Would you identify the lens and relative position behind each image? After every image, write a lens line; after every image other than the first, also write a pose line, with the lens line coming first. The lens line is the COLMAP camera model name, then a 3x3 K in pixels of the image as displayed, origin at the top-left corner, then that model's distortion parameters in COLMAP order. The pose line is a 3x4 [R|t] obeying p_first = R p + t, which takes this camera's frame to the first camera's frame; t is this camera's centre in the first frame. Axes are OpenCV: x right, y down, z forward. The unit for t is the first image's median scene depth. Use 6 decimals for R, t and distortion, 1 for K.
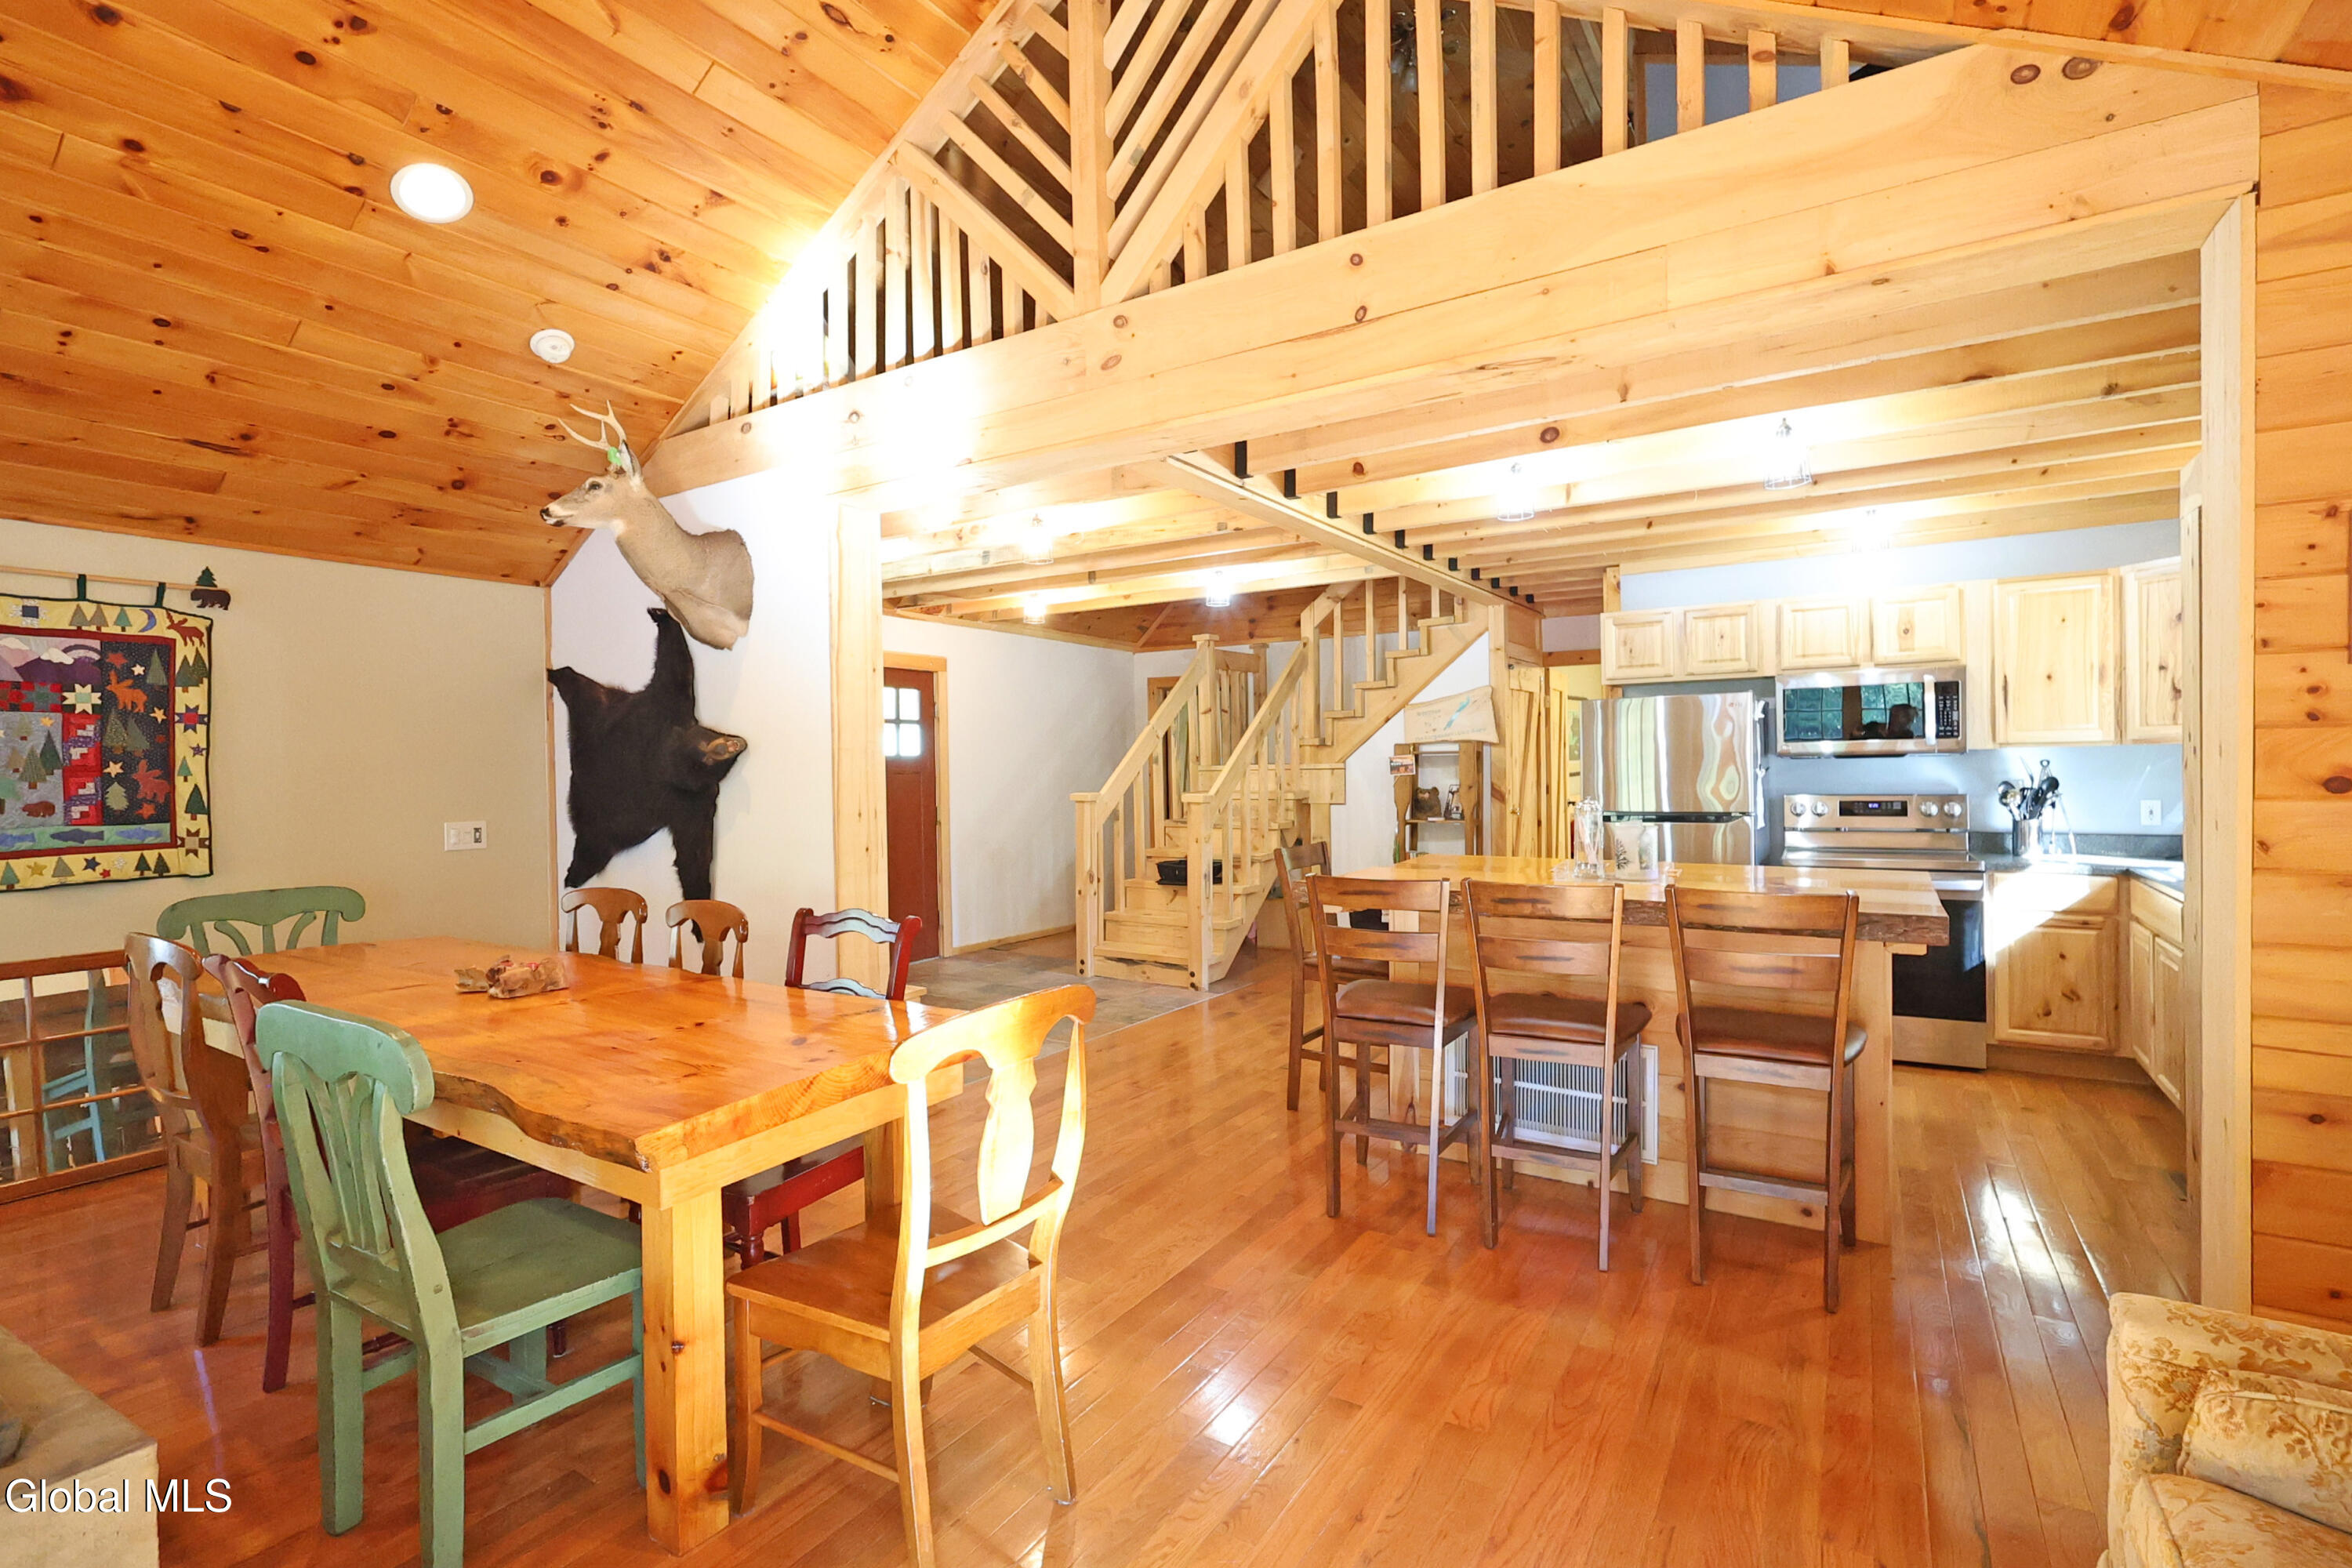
lens RADIAL K [[1091.0, 0, 1169.5], [0, 1091.0, 779.2], [0, 0, 1]] dist [-0.001671, 0.000979]
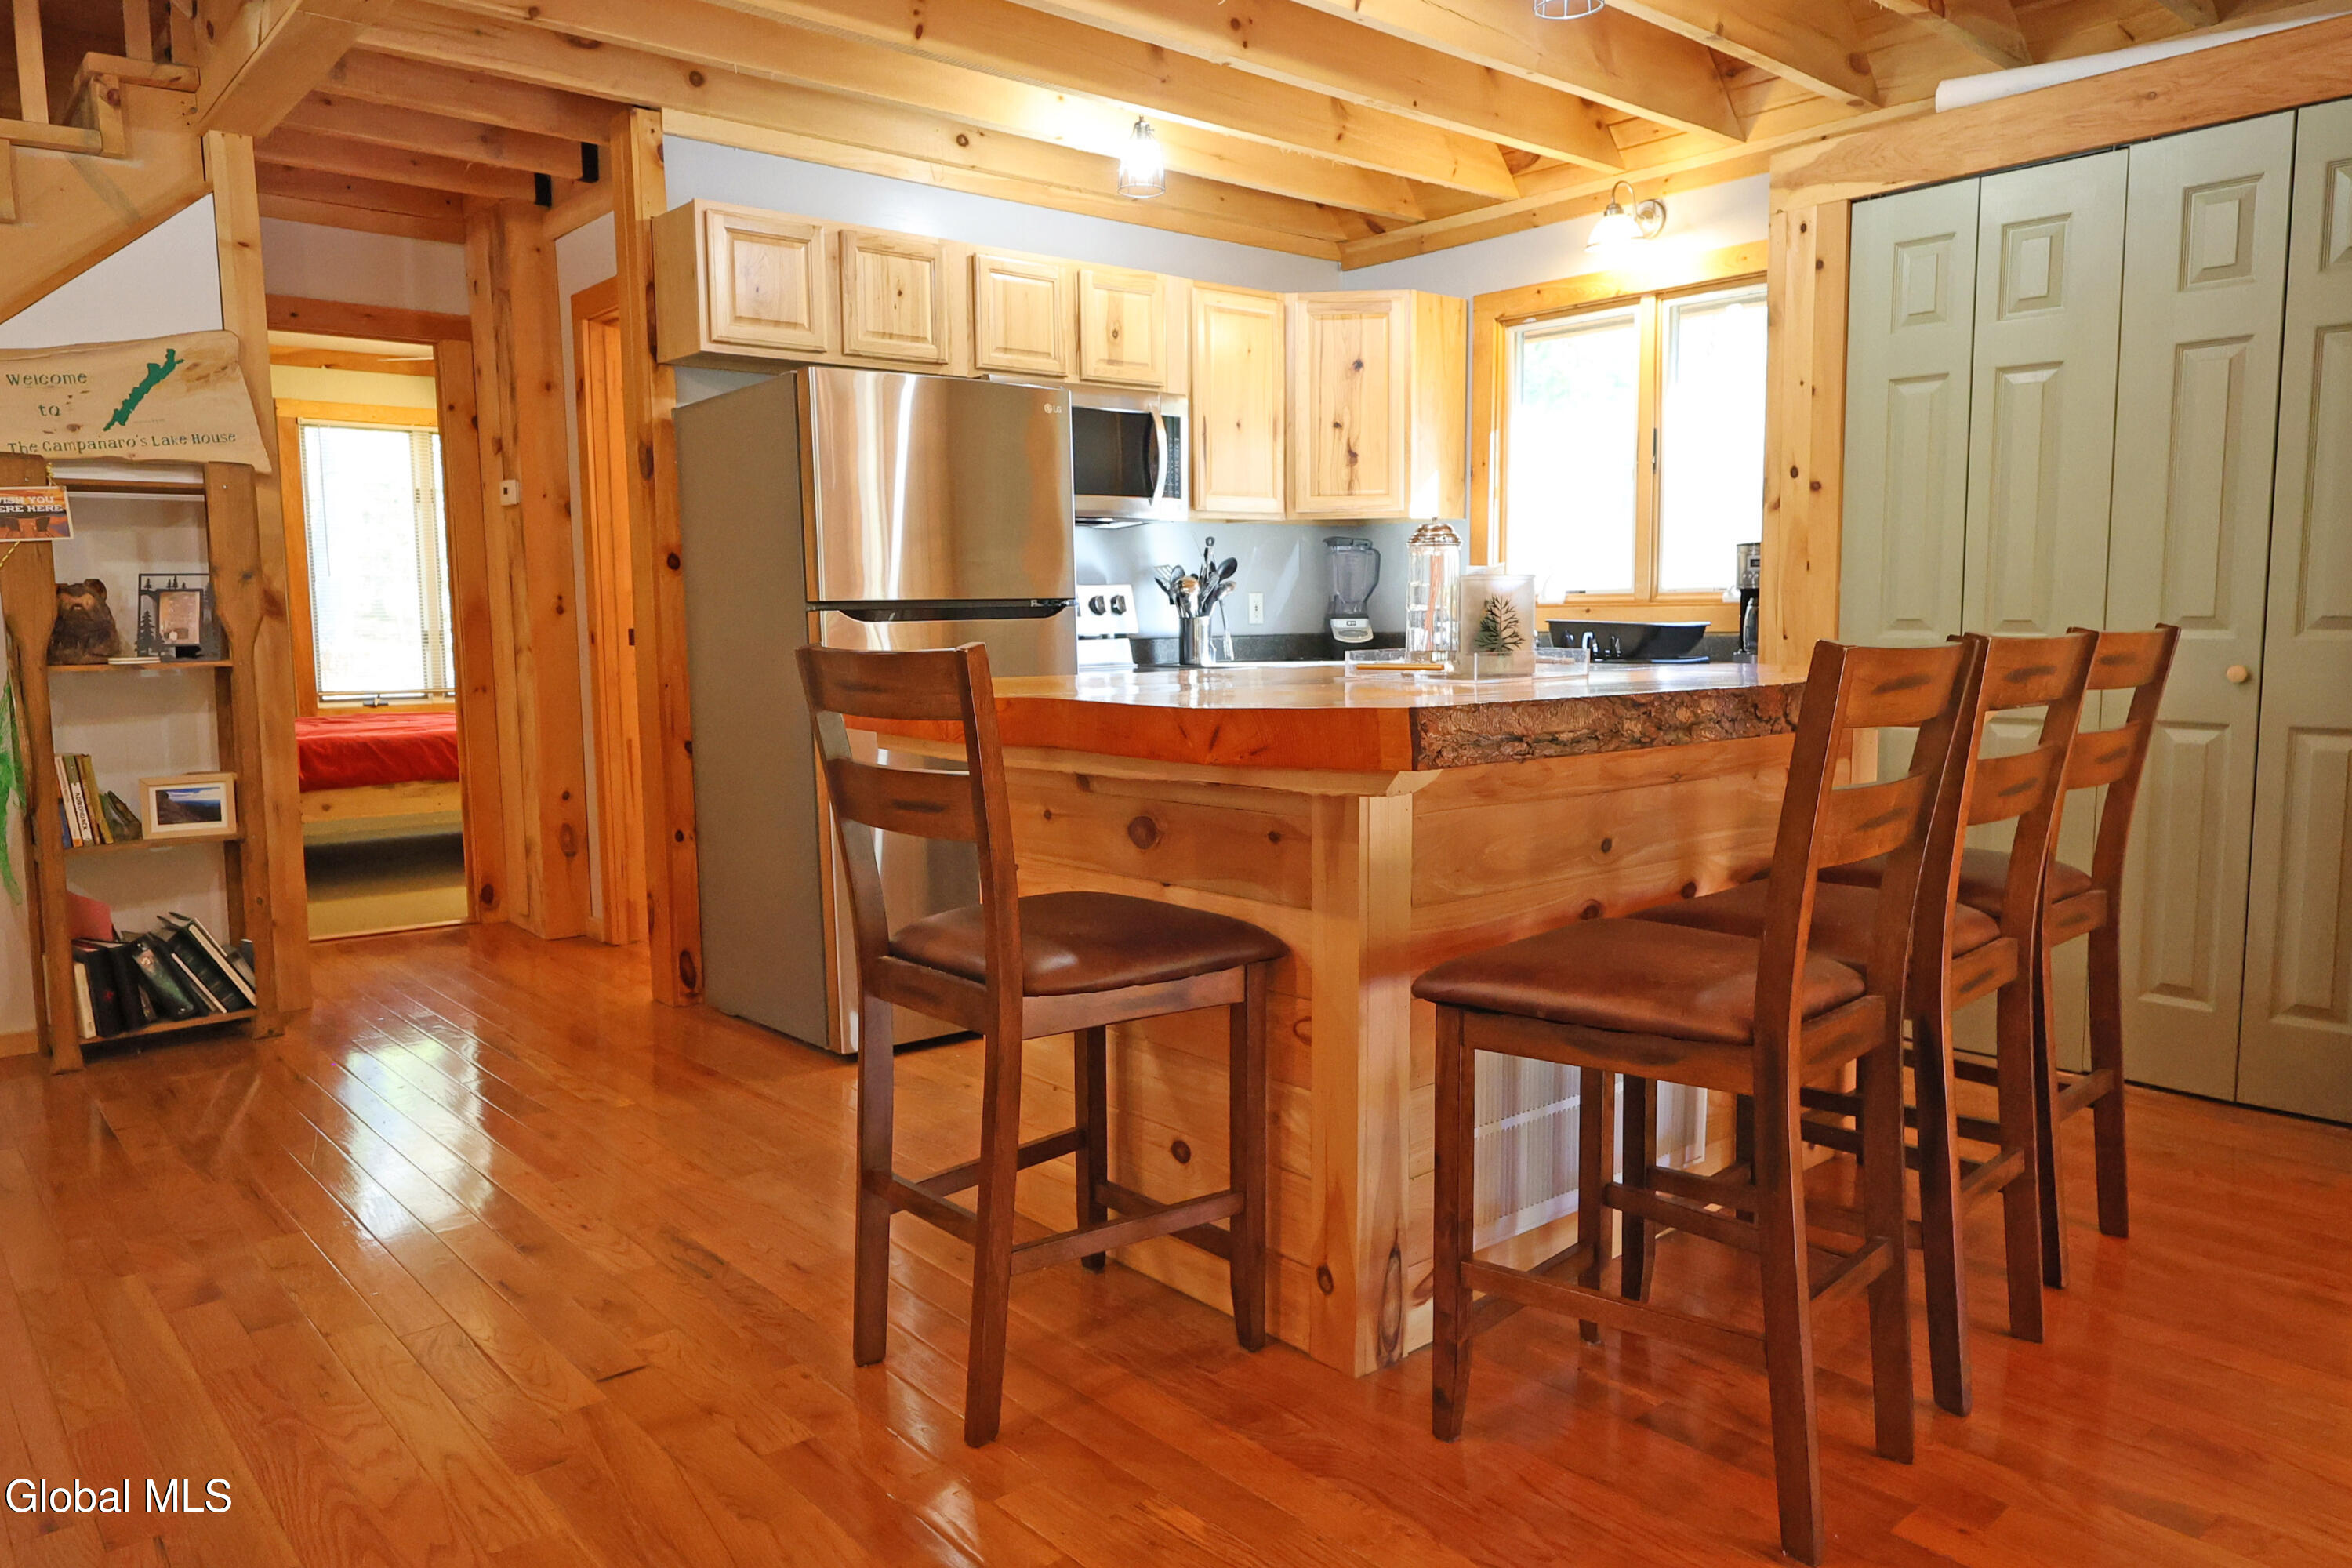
lens RADIAL K [[1572.4, 0, 1186.5], [0, 1572.4, 786.0], [0, 0, 1]] dist [-0.012529, -0.000808]
pose [[0.280956, -0.092826, 0.955221, -0.326398], [0.019960, 0.995661, 0.090886, 0.068056], [-0.959513, -0.006469, 0.281589, 0.868854]]
